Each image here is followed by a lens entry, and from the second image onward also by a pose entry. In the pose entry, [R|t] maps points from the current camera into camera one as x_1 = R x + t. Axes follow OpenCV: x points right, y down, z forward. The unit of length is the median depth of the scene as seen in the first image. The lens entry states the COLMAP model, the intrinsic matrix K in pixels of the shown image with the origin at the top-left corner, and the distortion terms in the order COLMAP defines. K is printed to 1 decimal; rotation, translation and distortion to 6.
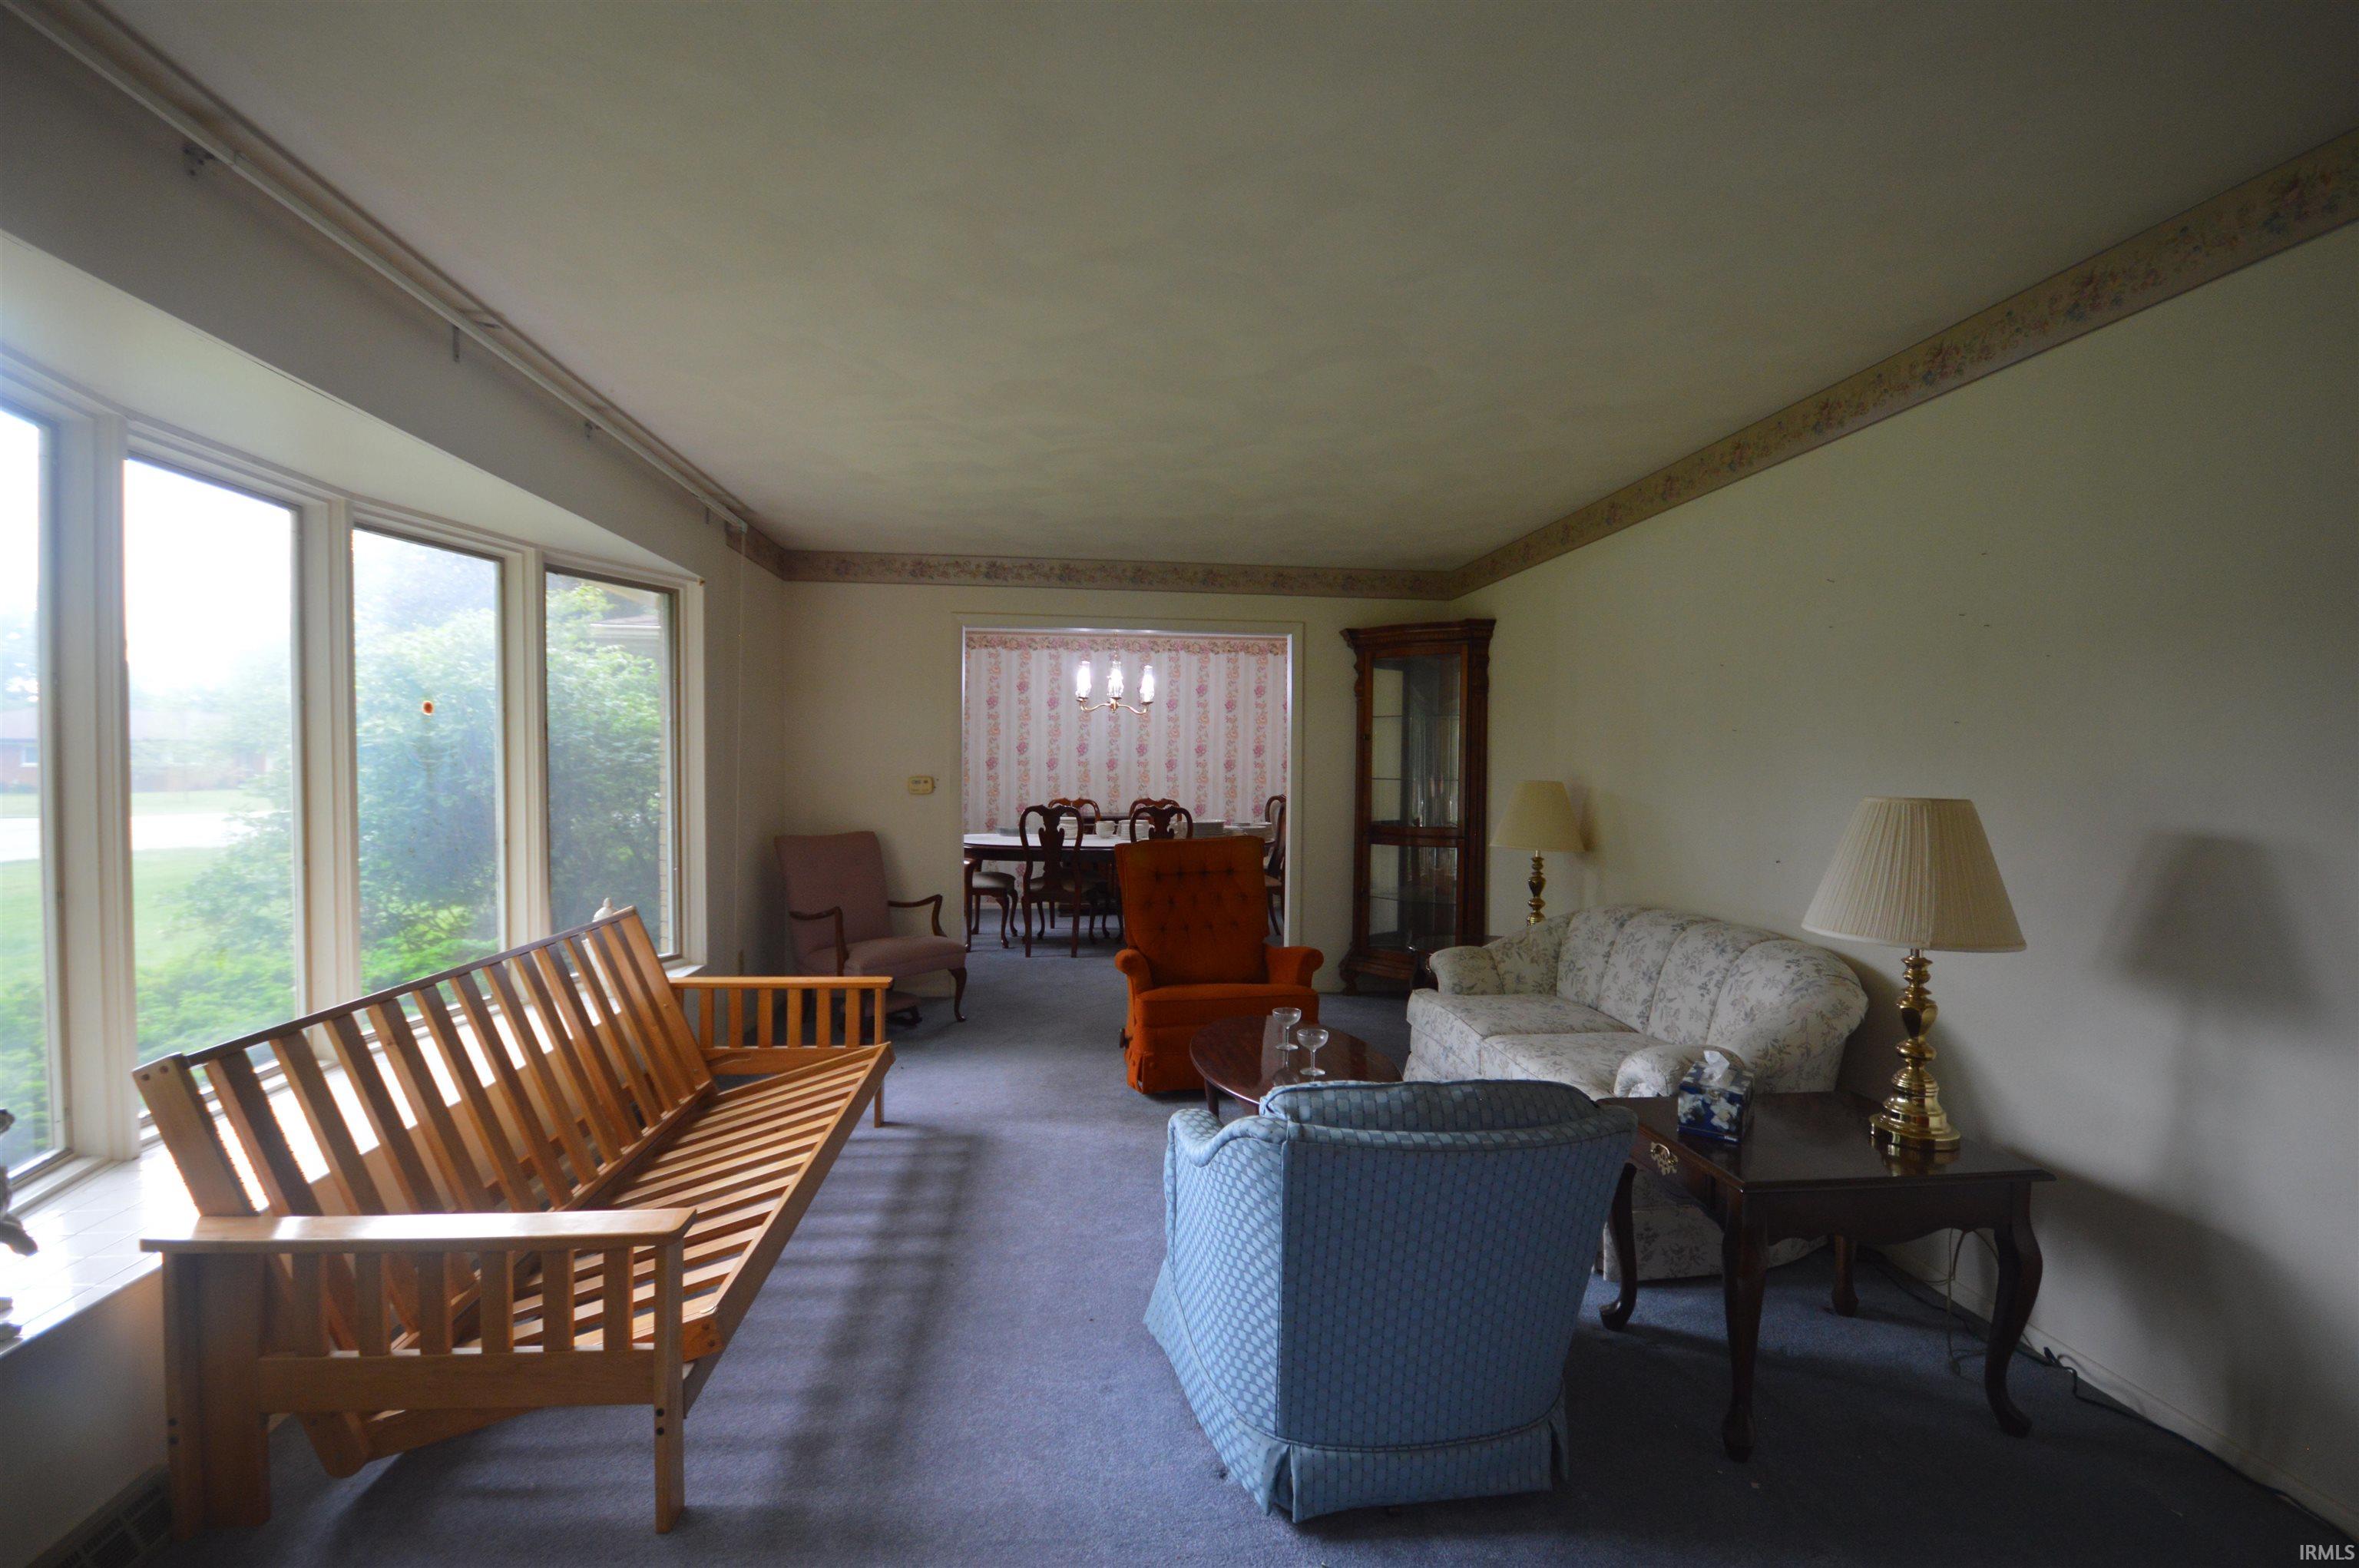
lens RADIAL K [[1069.4, 0, 1174.3], [0, 1069.4, 791.7], [0, 0, 1]] dist [-0.001506, -0.000281]
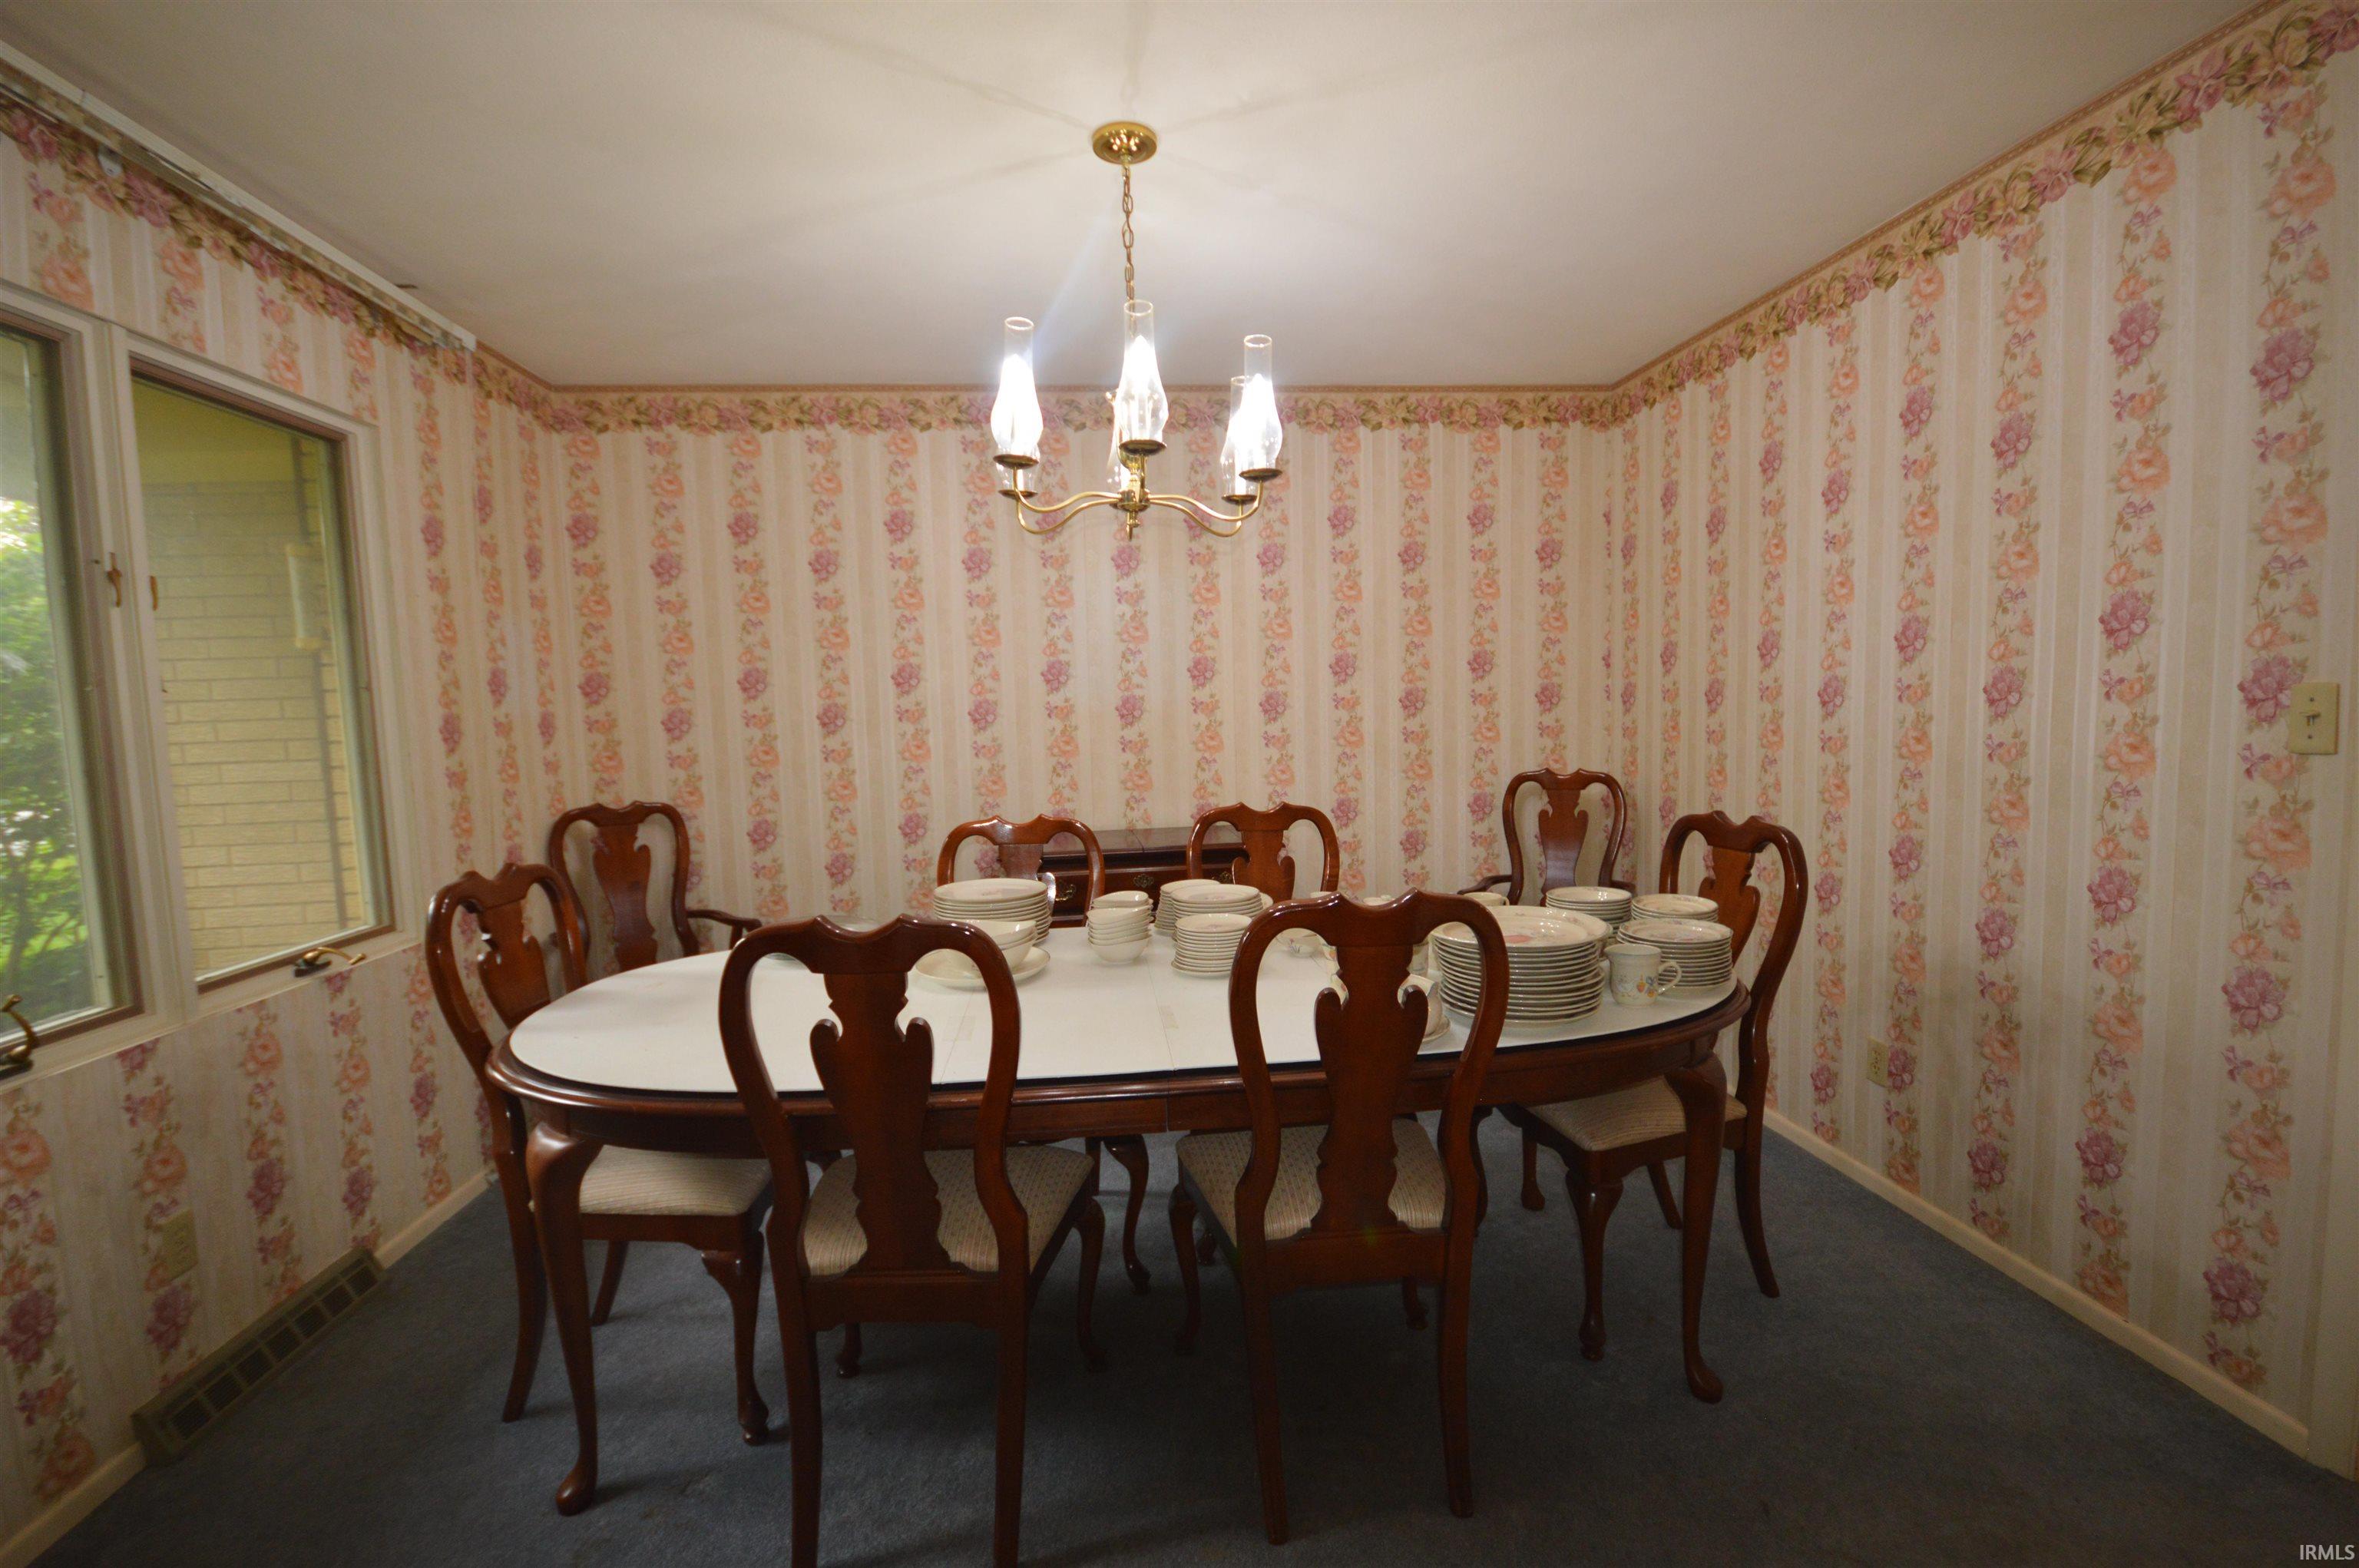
lens RADIAL K [[1069.4, 0, 1186.5], [0, 1069.4, 799.4], [0, 0, 1]] dist [-0.001506, -0.000281]
pose [[0.999215, -0.038645, -0.008755, -0.034674], [0.039071, 0.997700, 0.055388, -0.013457], [0.006594, -0.055687, 0.998427, 0.591254]]
